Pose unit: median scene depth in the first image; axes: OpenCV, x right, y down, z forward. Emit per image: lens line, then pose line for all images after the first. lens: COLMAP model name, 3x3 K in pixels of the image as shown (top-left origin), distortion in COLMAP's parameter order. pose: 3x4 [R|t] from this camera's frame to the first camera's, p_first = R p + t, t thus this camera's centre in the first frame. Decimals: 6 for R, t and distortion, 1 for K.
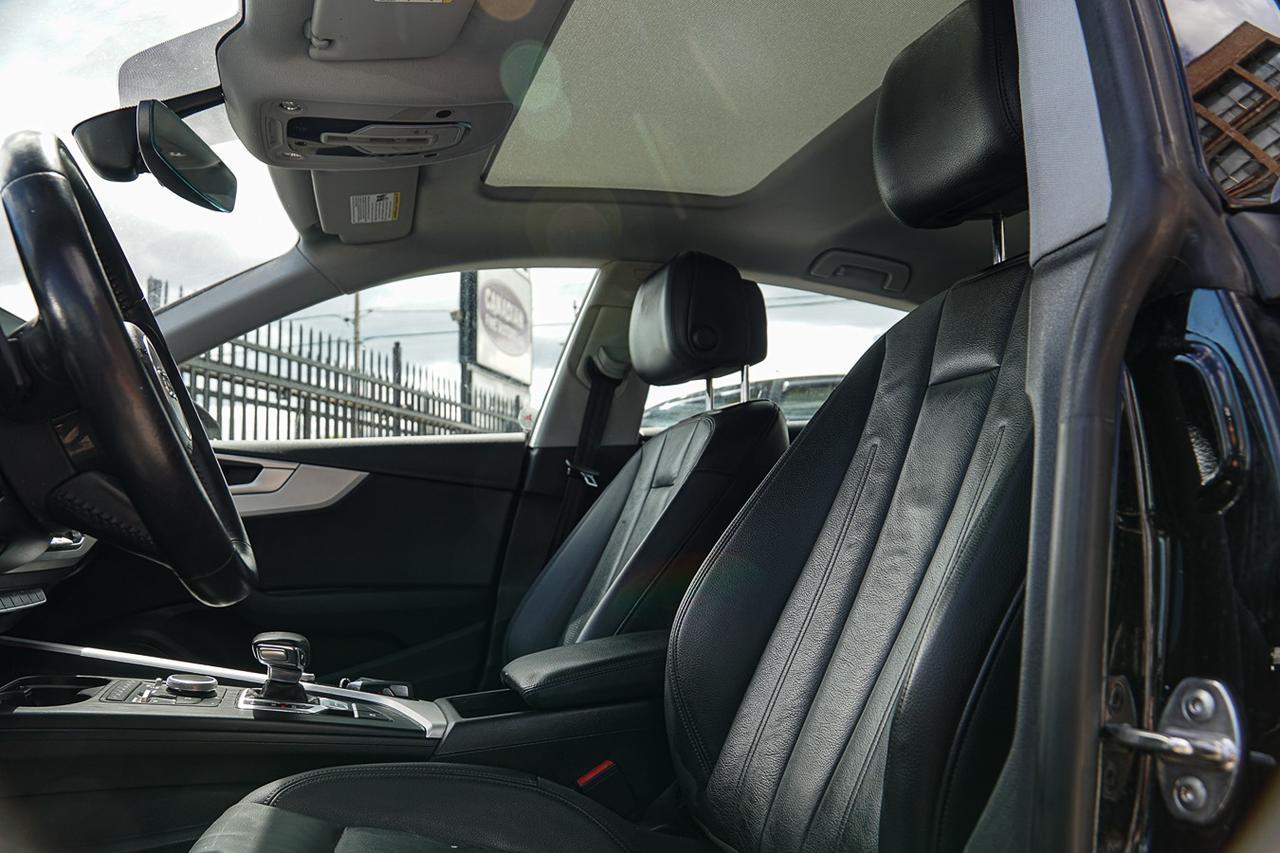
lens RADIAL K [[998.9, 0, 633.9], [0, 998.9, 424.6], [0, 0, 1]] dist [-0.139776, 0.106910]
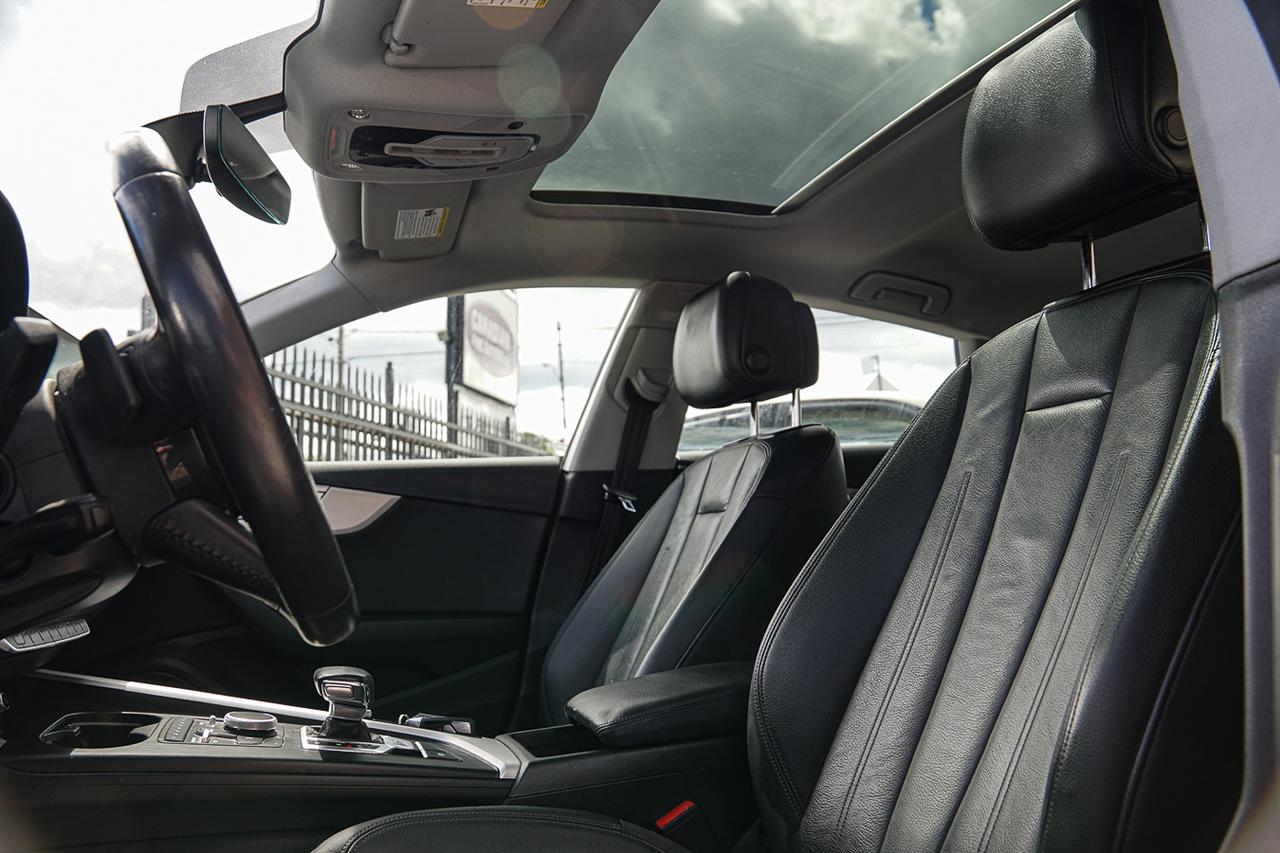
lens RADIAL K [[998.9, 0, 633.9], [0, 998.9, 424.6], [0, 0, 1]] dist [-0.139776, 0.106910]
pose [[0.999801, 0.006698, 0.018802, -0.091817], [-0.006284, 0.999739, -0.021979, -0.002686], [-0.018944, 0.021856, 0.999582, 0.037947]]
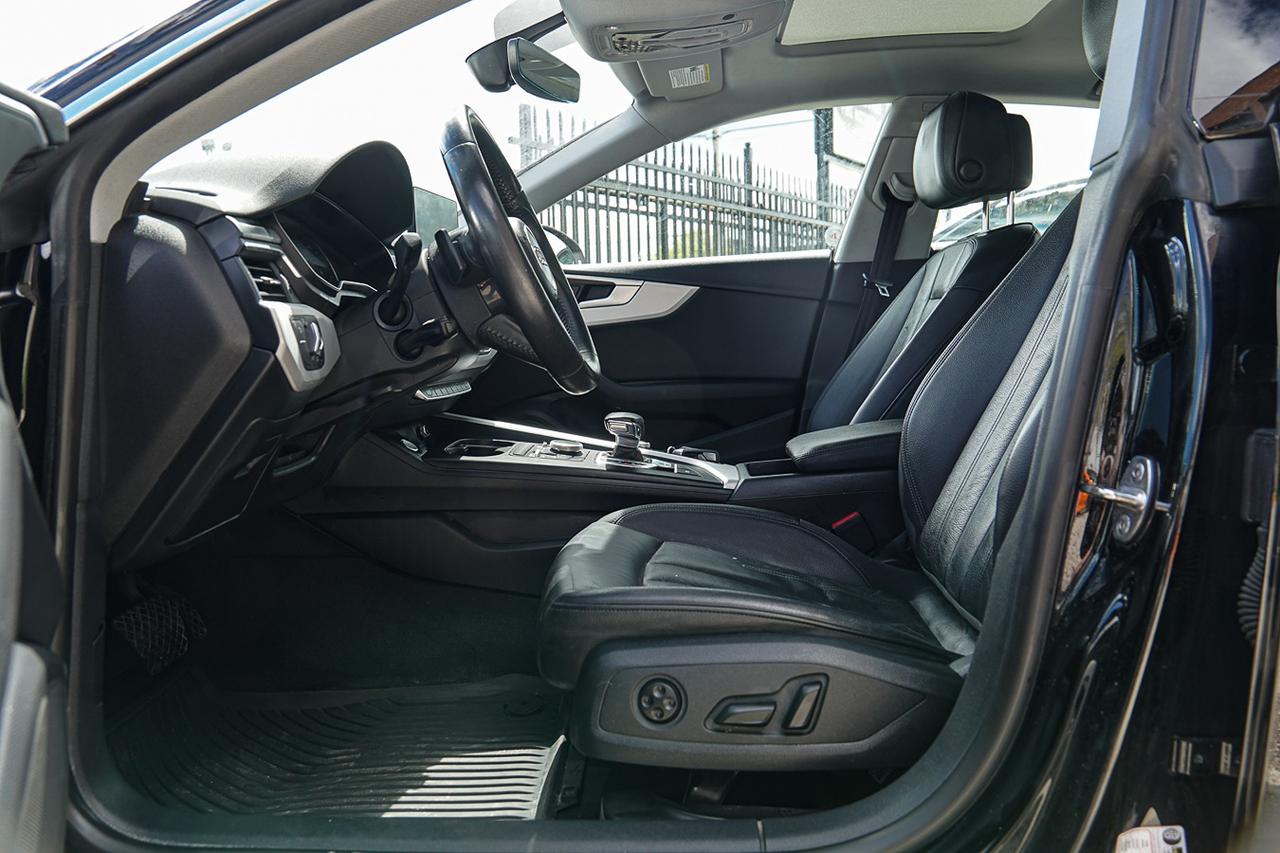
lens RADIAL K [[998.9, 0, 633.9], [0, 998.9, 424.6], [0, 0, 1]] dist [-0.139776, 0.106910]
pose [[0.935883, 0.033294, -0.350735, 0.149658], [0.040787, 0.978592, 0.201728, -0.058001], [0.349943, -0.203099, 0.914489, -0.301558]]
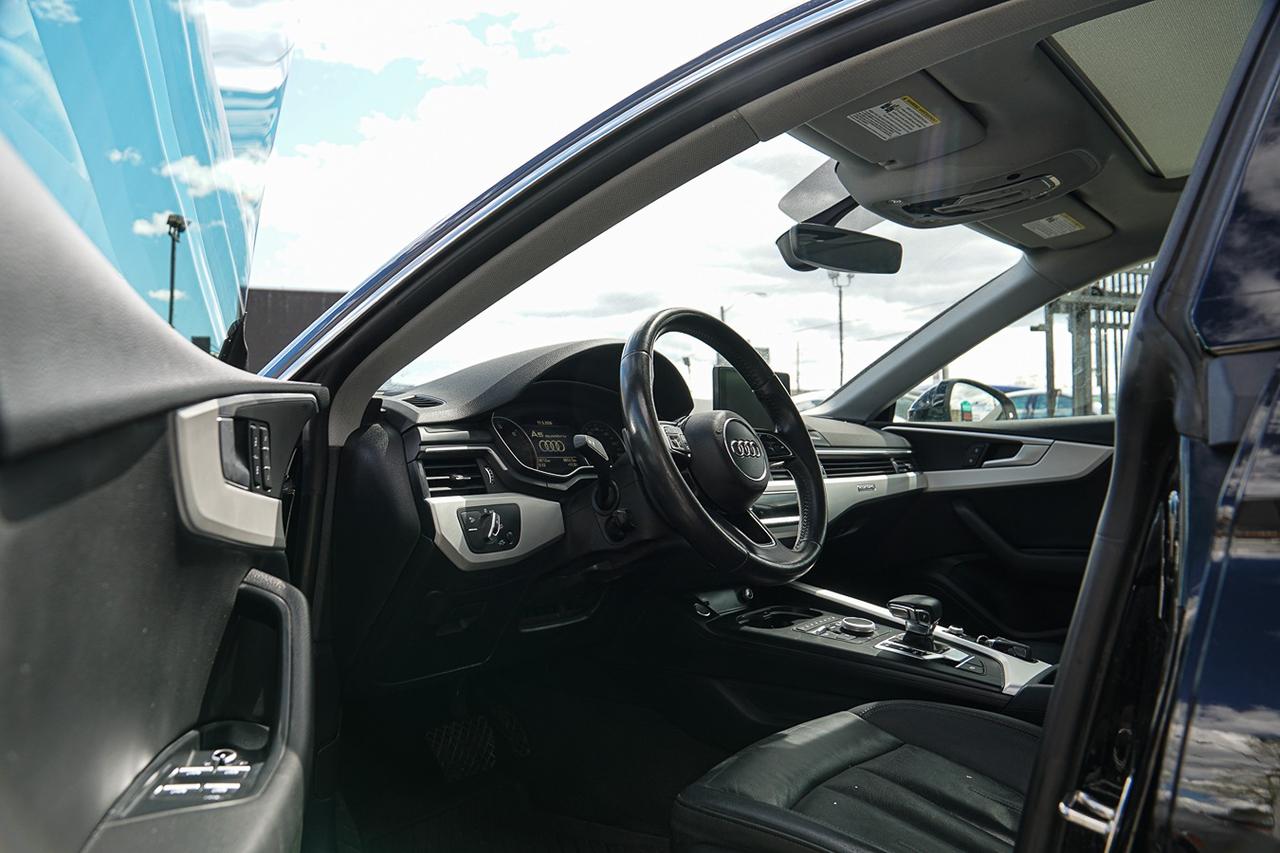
lens RADIAL K [[998.9, 0, 633.9], [0, 998.9, 424.6], [0, 0, 1]] dist [-0.139776, 0.106910]
pose [[0.565345, -0.004898, -0.824840, 0.496878], [0.077830, 0.995838, 0.047431, -0.108478], [0.821175, -0.091012, 0.563373, -0.057372]]
